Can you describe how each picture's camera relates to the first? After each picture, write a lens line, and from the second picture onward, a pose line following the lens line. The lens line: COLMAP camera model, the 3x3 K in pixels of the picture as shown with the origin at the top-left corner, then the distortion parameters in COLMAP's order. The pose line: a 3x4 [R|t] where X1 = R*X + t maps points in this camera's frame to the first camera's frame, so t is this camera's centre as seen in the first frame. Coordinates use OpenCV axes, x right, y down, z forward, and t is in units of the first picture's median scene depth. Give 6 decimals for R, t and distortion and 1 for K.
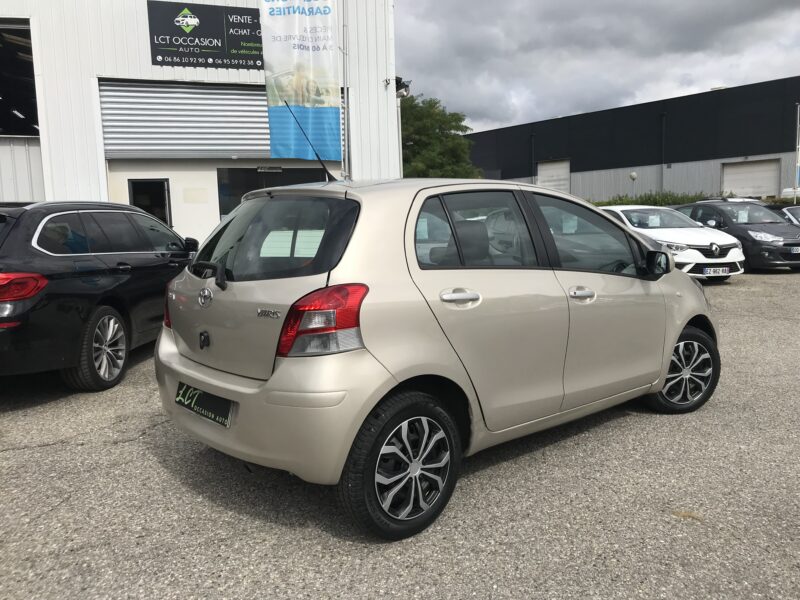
lens RADIAL K [[652.6, 0, 393.9], [0, 652.6, 299.8], [0, 0, 1]] dist [0.018470, -0.000826]
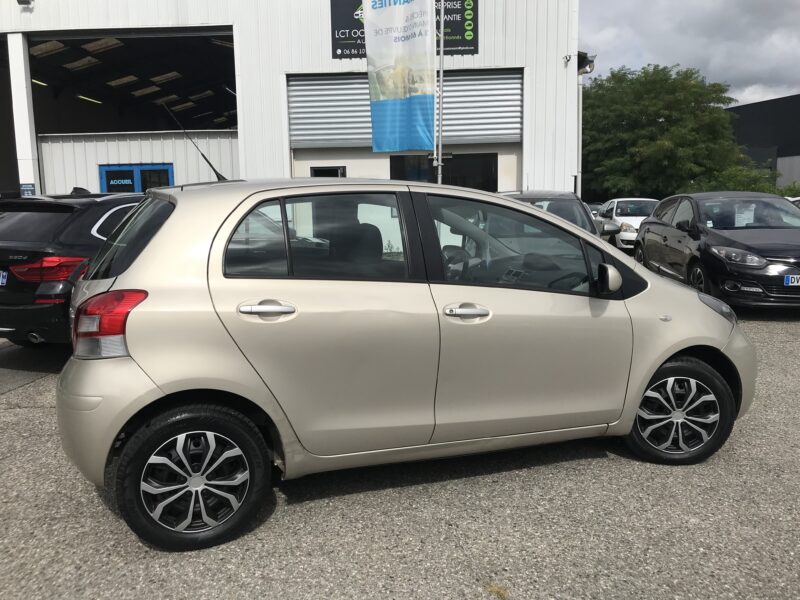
lens RADIAL K [[652.6, 0, 393.9], [0, 652.6, 299.8], [0, 0, 1]] dist [0.018470, -0.000826]
pose [[0.930802, 0.065033, -0.359692, 0.251060], [-0.055064, 0.997763, 0.037904, -0.026393], [0.361352, -0.015475, 0.932301, 0.078571]]
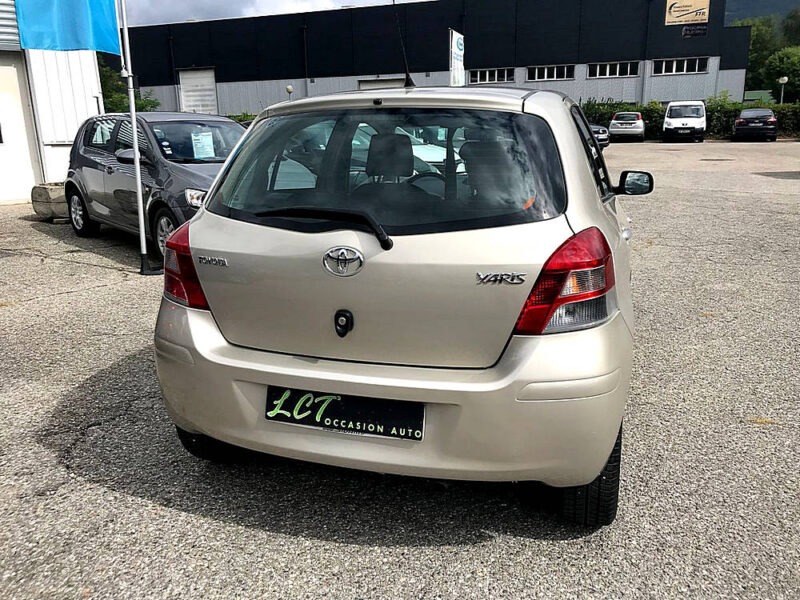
lens RADIAL K [[658.2, 0, 395.9], [0, 658.2, 289.0], [0, 0, 1]] dist [0.012237, -0.002777]
pose [[0.858684, -0.112867, 0.499923, -0.247920], [0.056551, 0.990359, 0.126459, -0.024669], [-0.509376, -0.080318, 0.856787, 0.164261]]
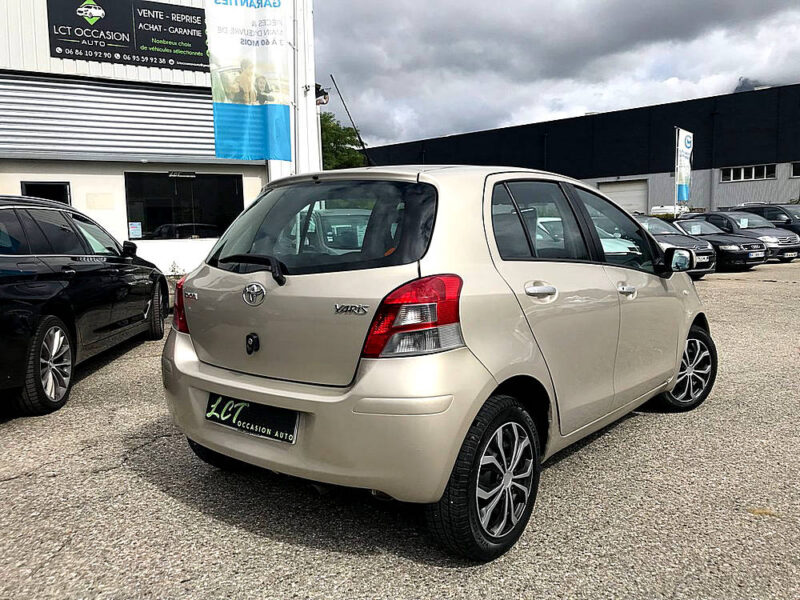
lens RADIAL K [[652.6, 0, 393.9], [0, 652.6, 299.8], [0, 0, 1]] dist [0.018470, -0.000826]
pose [[0.985740, -0.011517, 0.167883, -0.106291], [0.015196, 0.999671, -0.020645, 0.010289], [-0.167590, 0.022902, 0.985591, 0.050740]]
